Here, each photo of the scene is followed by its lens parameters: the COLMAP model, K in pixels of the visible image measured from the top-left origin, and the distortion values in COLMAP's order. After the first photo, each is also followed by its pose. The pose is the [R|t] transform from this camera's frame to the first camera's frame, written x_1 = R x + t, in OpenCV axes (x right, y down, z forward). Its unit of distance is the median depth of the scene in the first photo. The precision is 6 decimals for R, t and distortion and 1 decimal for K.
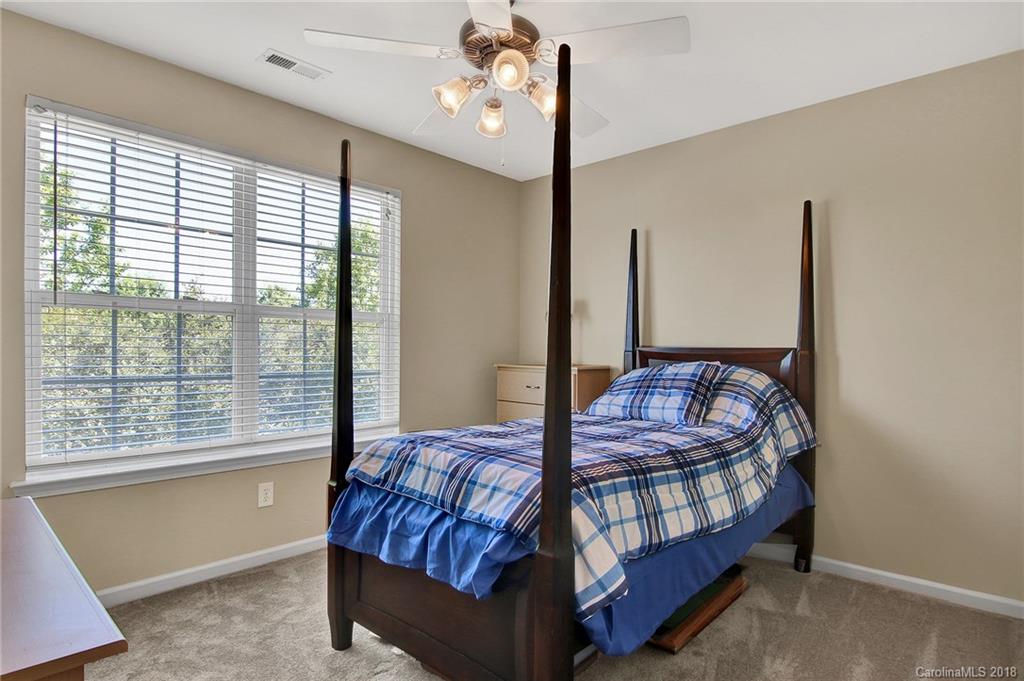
lens RADIAL K [[526.1, 0, 512.3], [0, 526.1, 341.8], [0, 0, 1]] dist [-0.002973, -0.000514]
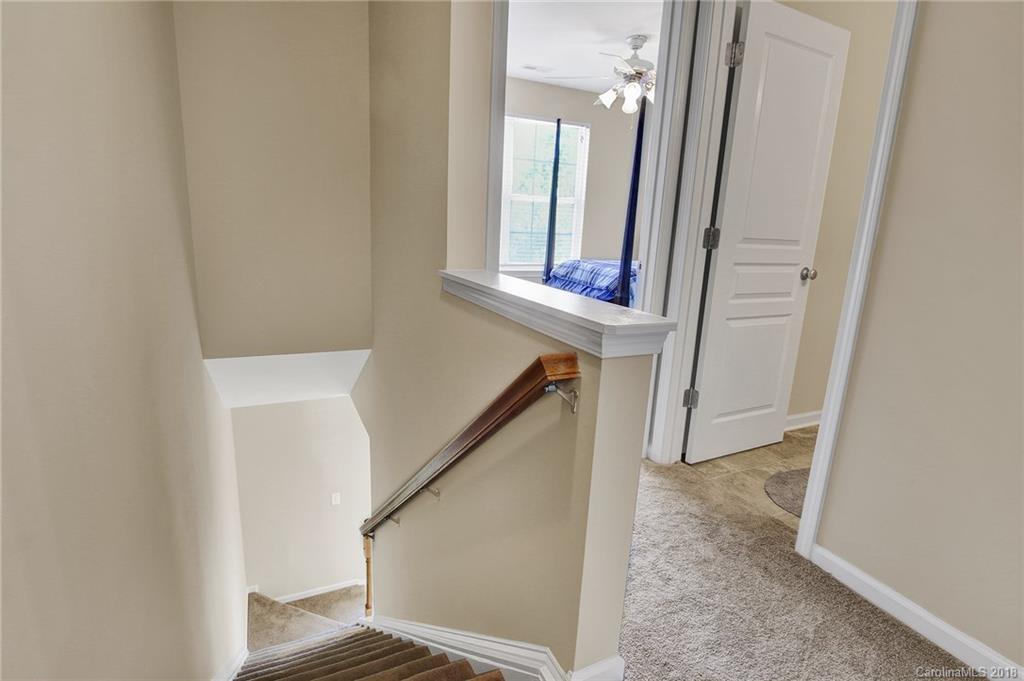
lens RADIAL K [[526.1, 0, 513.7], [0, 526.1, 339.2], [0, 0, 1]] dist [-0.002973, -0.000514]
pose [[0.928522, 0.123747, -0.350047, 0.415040], [-0.043743, 0.972716, 0.227839, 0.012519], [0.368690, -0.196241, 0.908602, -1.330221]]
